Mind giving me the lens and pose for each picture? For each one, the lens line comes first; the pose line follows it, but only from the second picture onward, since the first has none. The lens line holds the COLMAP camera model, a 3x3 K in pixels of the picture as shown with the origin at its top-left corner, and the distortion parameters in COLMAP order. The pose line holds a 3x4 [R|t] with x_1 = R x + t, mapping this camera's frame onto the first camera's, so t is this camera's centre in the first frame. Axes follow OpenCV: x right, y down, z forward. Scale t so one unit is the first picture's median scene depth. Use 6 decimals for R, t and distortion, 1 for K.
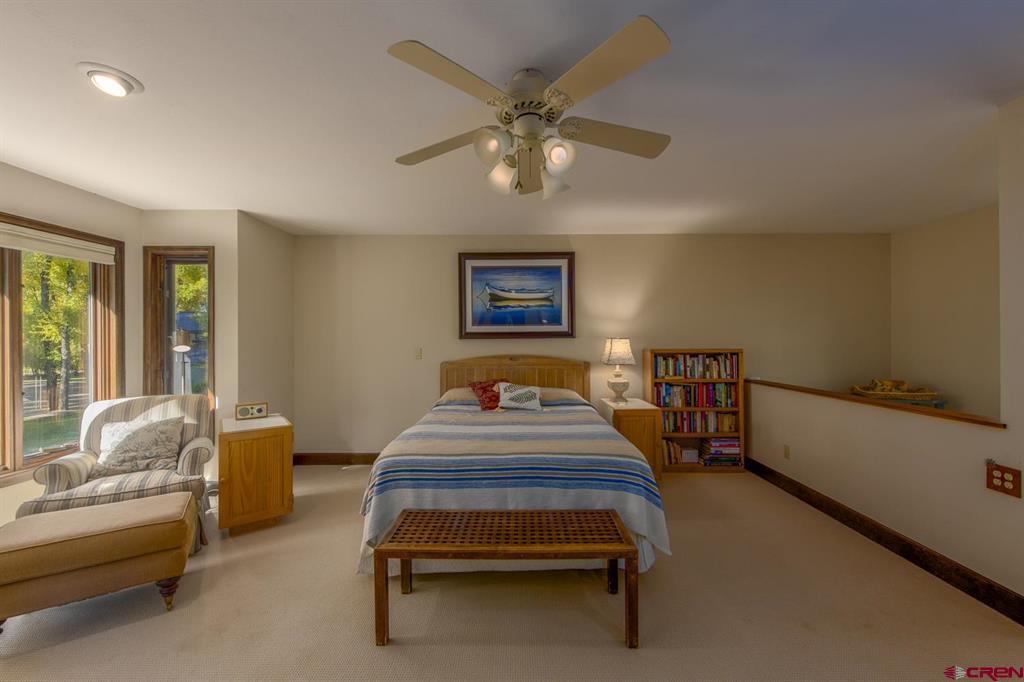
lens RADIAL K [[407.1, 0, 514.8], [0, 407.1, 339.5], [0, 0, 1]] dist [0.003532, -0.000718]
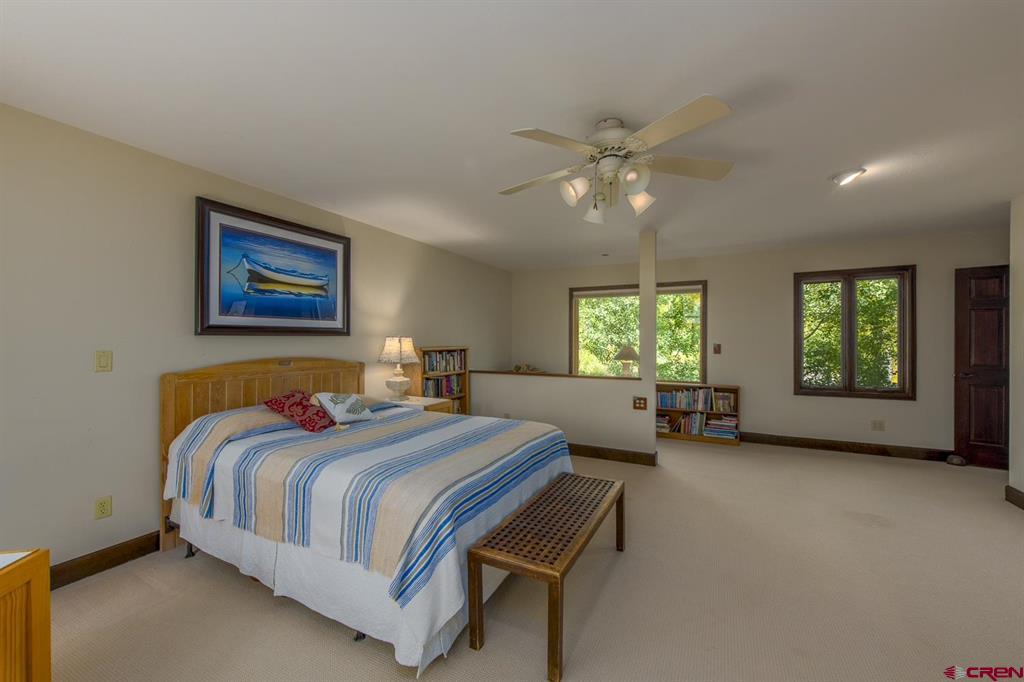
lens RADIAL K [[407.1, 0, 514.1], [0, 407.1, 342.3], [0, 0, 1]] dist [0.003532, -0.000718]
pose [[0.440963, -0.001360, 0.897524, -0.488433], [-0.007340, 0.999960, 0.005122, 0.003071], [-0.897495, -0.008846, 0.440935, 0.292360]]
